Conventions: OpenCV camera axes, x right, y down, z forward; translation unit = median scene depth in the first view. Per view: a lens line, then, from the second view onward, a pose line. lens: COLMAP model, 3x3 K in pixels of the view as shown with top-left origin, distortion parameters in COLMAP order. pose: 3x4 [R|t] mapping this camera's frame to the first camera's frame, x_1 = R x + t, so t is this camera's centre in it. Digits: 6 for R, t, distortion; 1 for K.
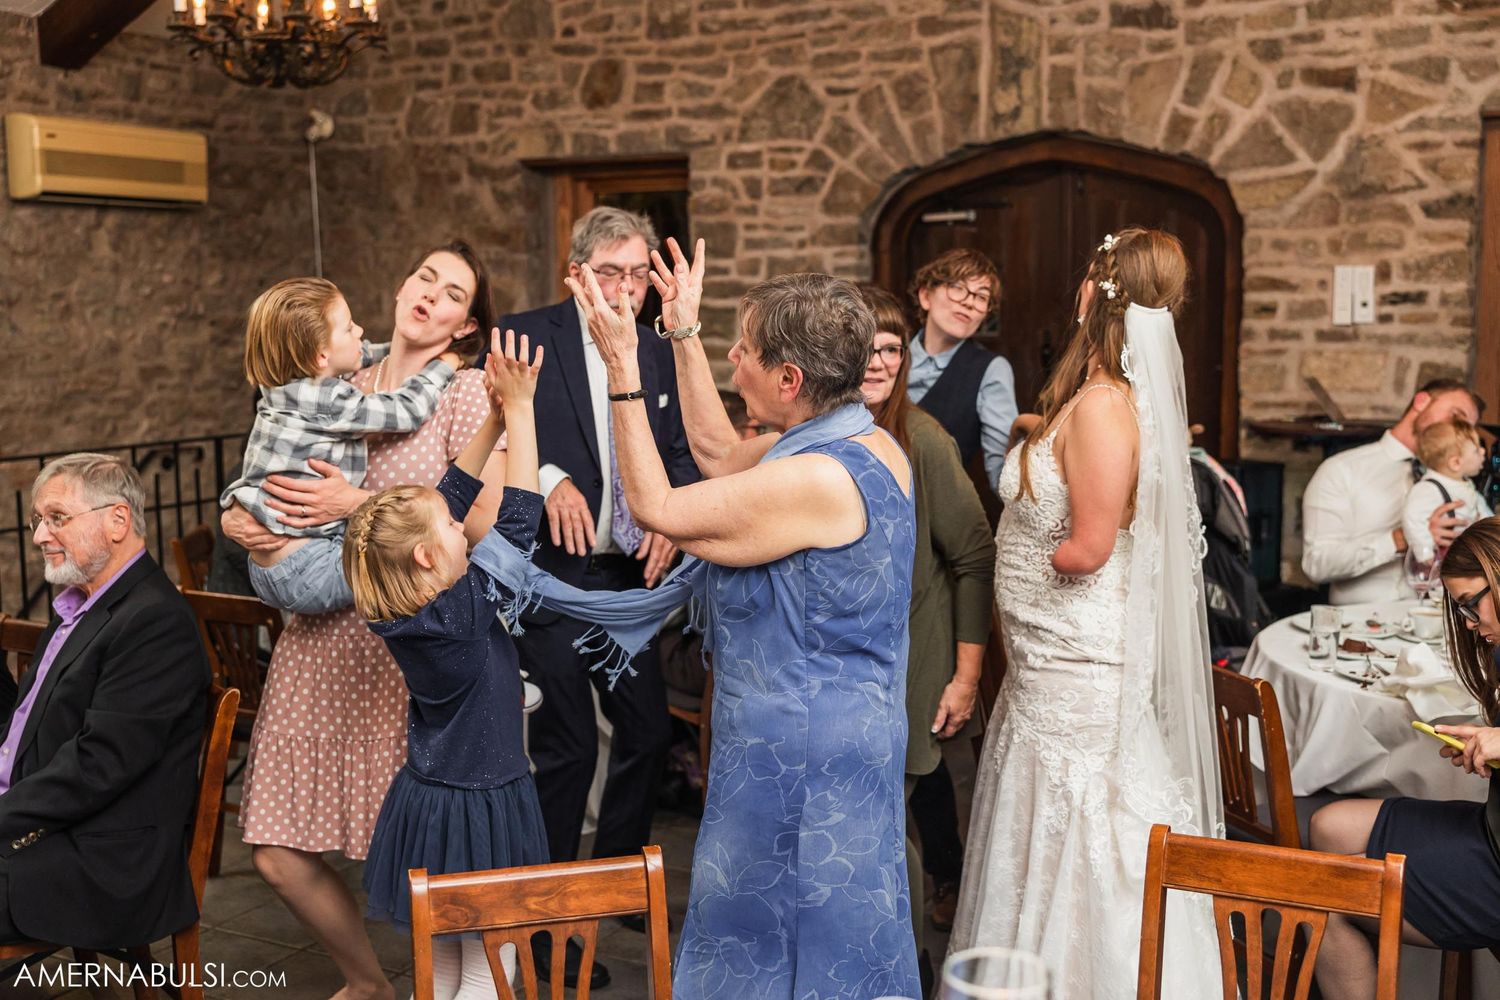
lens RADIAL K [[1704.1, 0, 755.9], [0, 1704.1, 492.8], [0, 0, 1]] dist [0.020452, 0.000000]
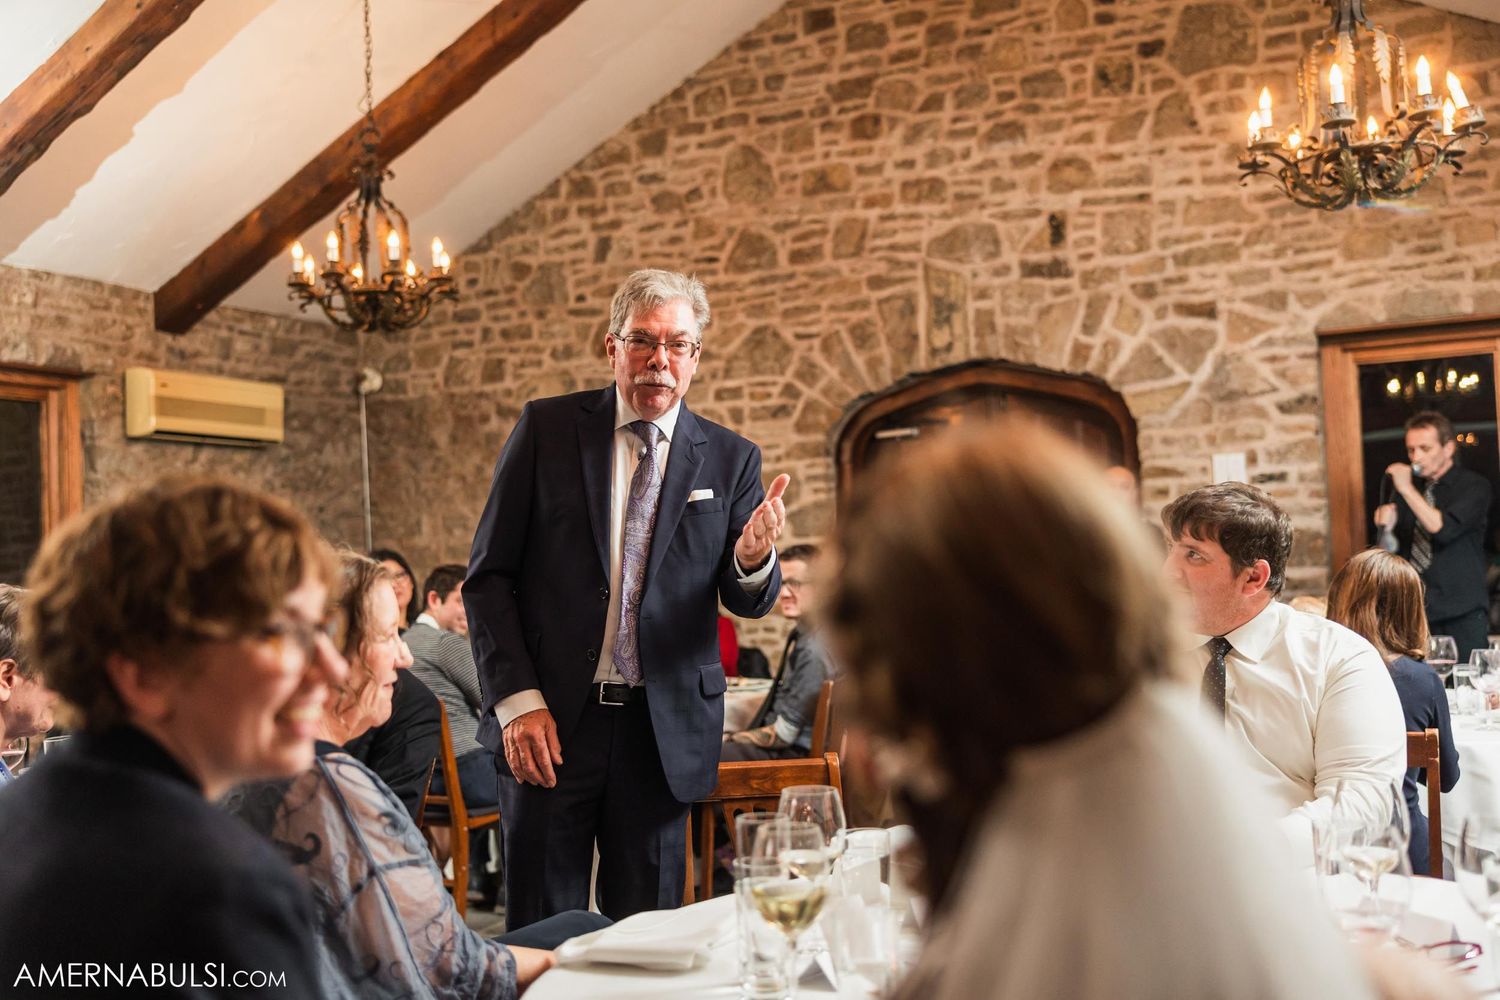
lens RADIAL K [[1517.5, 0, 747.9], [0, 1517.5, 495.3], [0, 0, 1]] dist [0.021587, 0.000000]
pose [[0.998275, -0.028994, 0.051051, -0.054022], [0.036941, 0.986041, -0.162355, 0.058884], [-0.045631, 0.163961, 0.985411, -0.071825]]
